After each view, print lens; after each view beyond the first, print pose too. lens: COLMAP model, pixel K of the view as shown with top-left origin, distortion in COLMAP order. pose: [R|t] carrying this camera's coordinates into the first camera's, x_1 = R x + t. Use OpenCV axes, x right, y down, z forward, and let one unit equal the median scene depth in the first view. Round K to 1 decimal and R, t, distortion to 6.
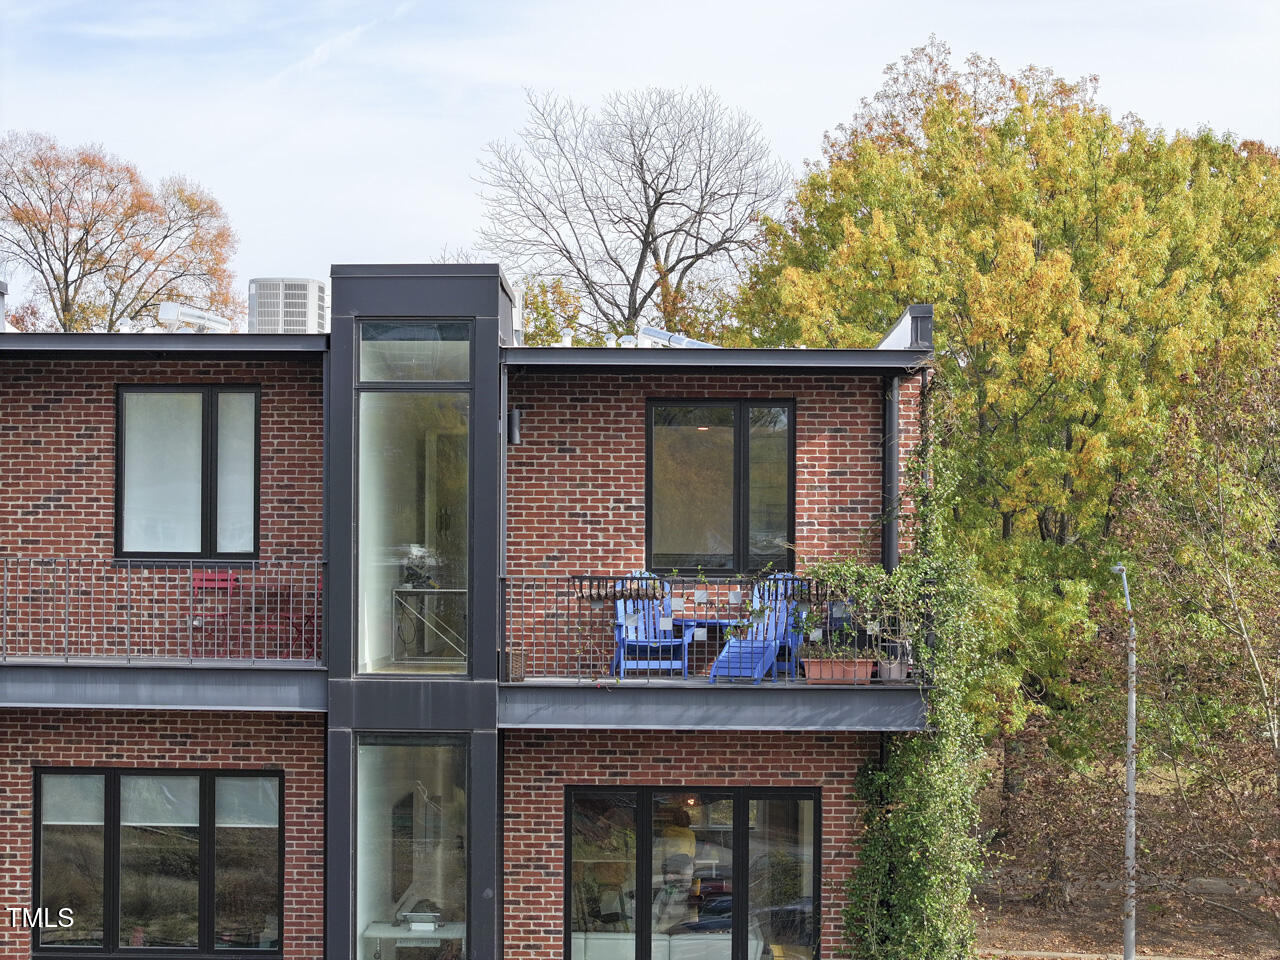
lens RADIAL K [[2469.3, 0, 640.0], [0, 2469.3, 480.0], [0, 0, 1]] dist [-0.144399, 0.426054]
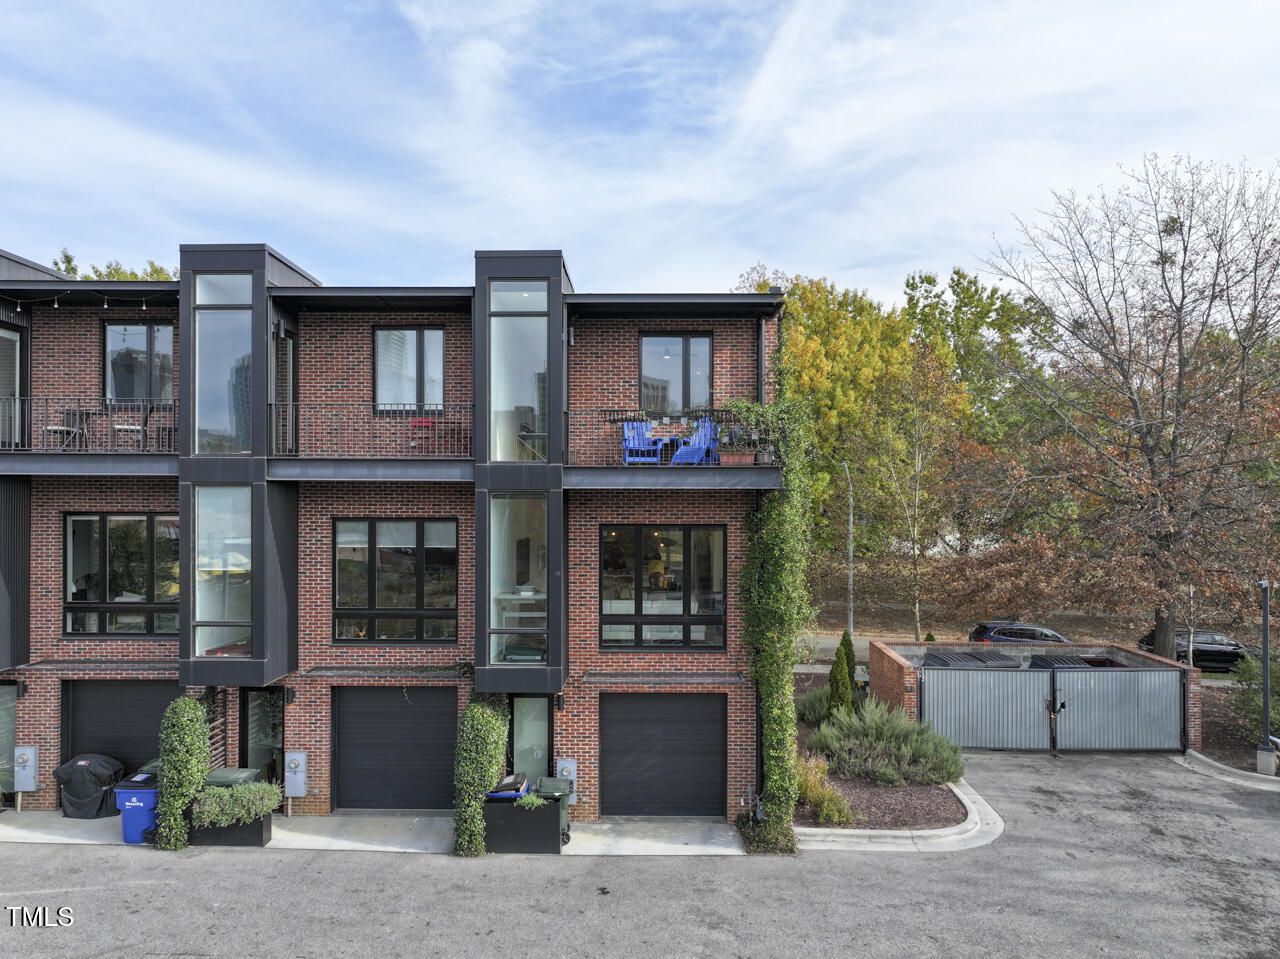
lens RADIAL K [[913.4, 0, 647.7], [0, 913.4, 490.1], [0, 0, 1]] dist [0.004953, 0.002547]
pose [[0.999969, -0.005553, 0.005564, 0.005195], [0.005422, 0.999712, 0.023359, 0.079338], [-0.005692, -0.023328, 0.999712, 0.257470]]
